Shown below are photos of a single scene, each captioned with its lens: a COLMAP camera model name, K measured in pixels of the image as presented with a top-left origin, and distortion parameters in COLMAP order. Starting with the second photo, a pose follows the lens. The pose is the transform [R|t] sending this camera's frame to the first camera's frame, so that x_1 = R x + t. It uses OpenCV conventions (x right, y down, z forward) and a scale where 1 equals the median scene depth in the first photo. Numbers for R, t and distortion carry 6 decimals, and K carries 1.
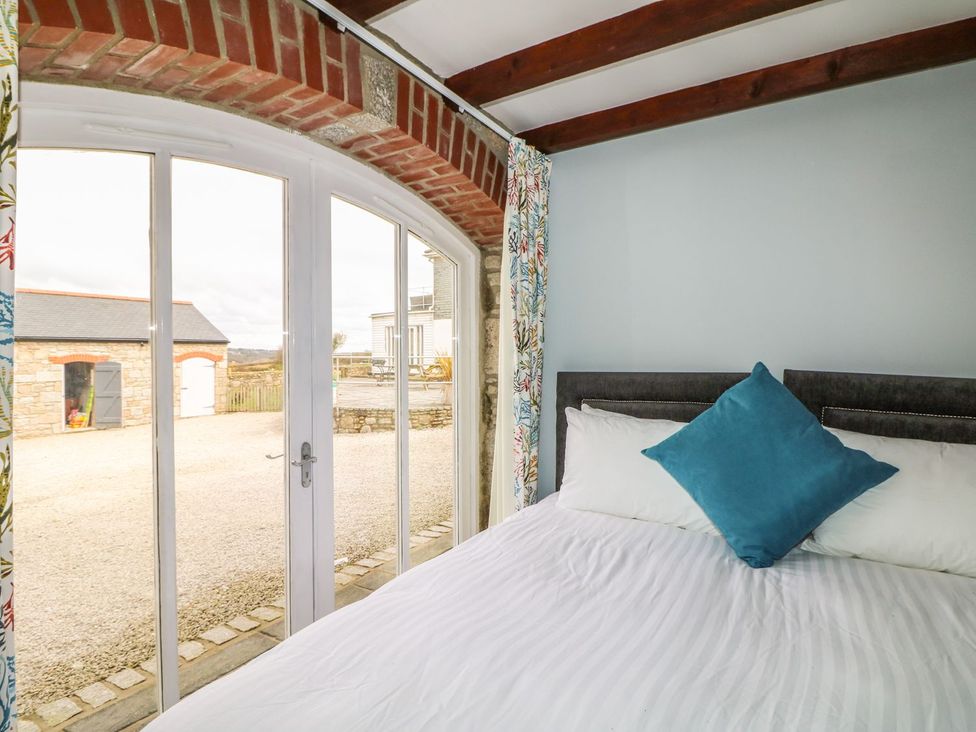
lens RADIAL K [[504.2, 0, 494.8], [0, 504.2, 365.5], [0, 0, 1]] dist [-0.016337, -0.004086]
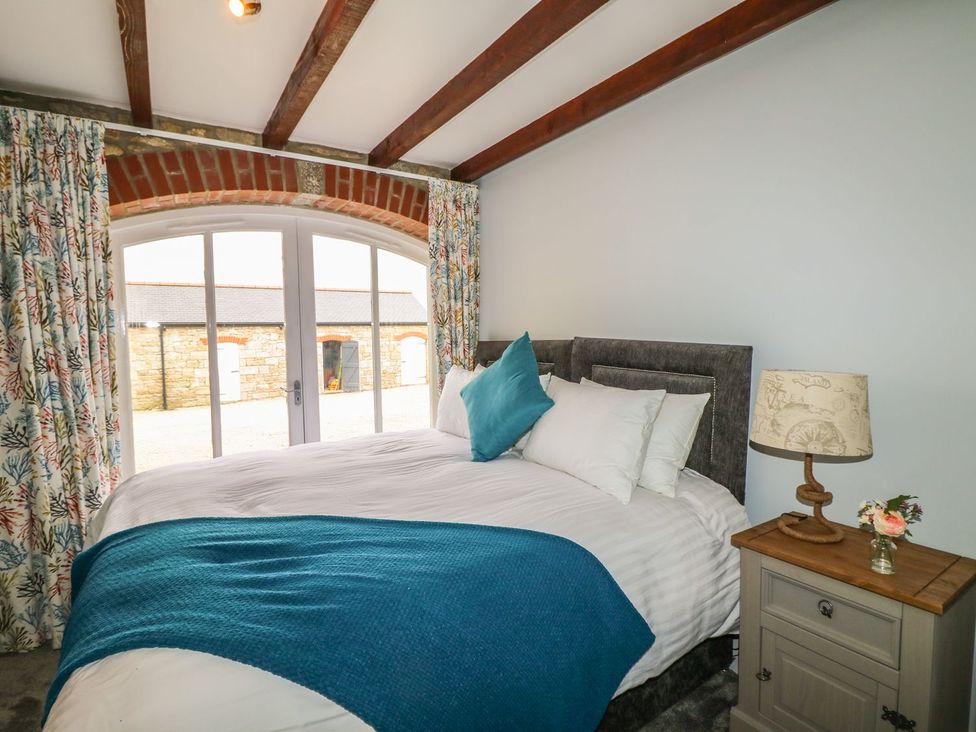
lens RADIAL K [[504.2, 0, 504.7], [0, 504.2, 366.3], [0, 0, 1]] dist [-0.016337, -0.004086]
pose [[0.914383, 0.014402, -0.404595, 0.131813], [0.003746, 0.999023, 0.044026, 0.003809], [0.404834, -0.041773, 0.913436, -0.041552]]
